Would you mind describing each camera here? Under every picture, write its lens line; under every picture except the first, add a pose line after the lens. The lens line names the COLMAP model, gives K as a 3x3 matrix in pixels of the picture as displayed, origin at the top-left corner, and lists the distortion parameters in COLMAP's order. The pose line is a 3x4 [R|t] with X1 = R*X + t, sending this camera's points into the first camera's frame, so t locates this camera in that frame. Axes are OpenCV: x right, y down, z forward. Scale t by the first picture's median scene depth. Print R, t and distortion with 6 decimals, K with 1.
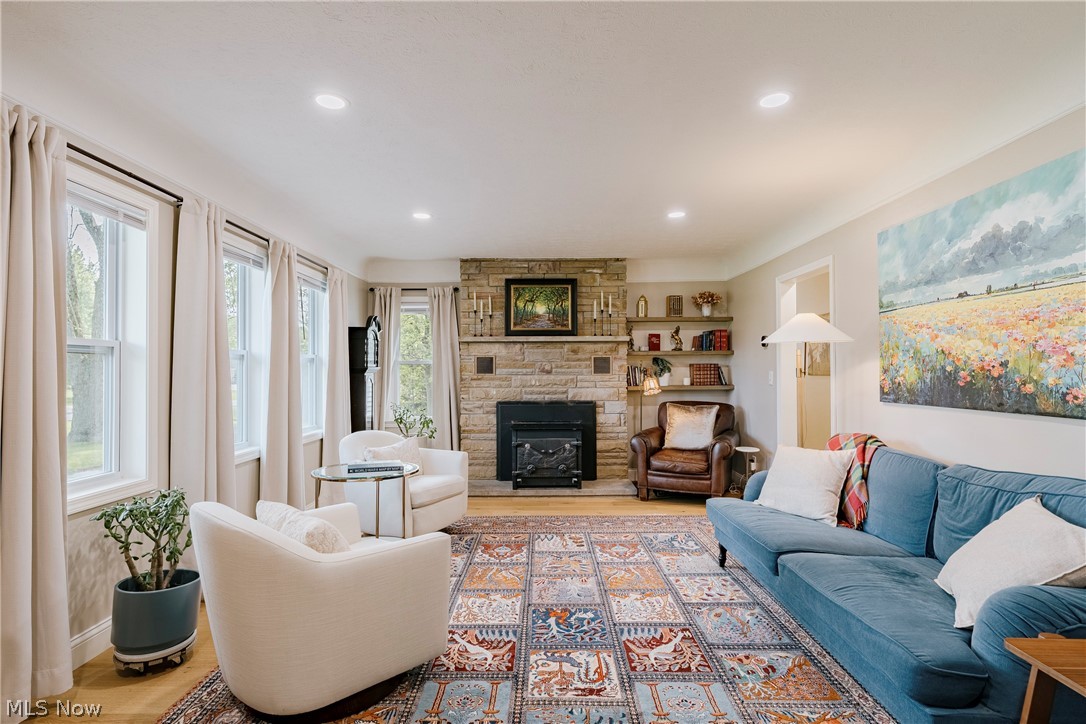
lens RADIAL K [[527.8, 0, 544.8], [0, 527.8, 365.4], [0, 0, 1]] dist [-0.006575, 0.000916]
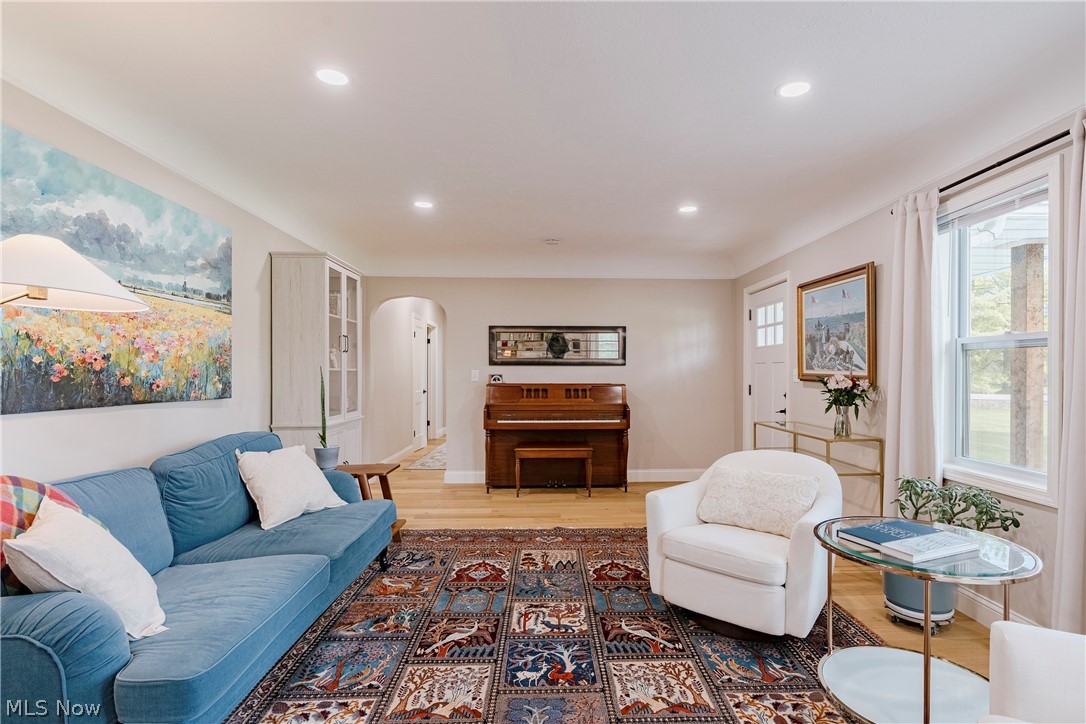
lens RADIAL K [[527.8, 0, 584.0], [0, 527.8, 370.4], [0, 0, 1]] dist [-0.006575, 0.000916]
pose [[-0.997194, 0.000350, -0.074860, 0.027795], [0.001620, 0.999856, -0.016907, 0.018696], [0.074843, -0.016981, -0.997051, 0.964429]]
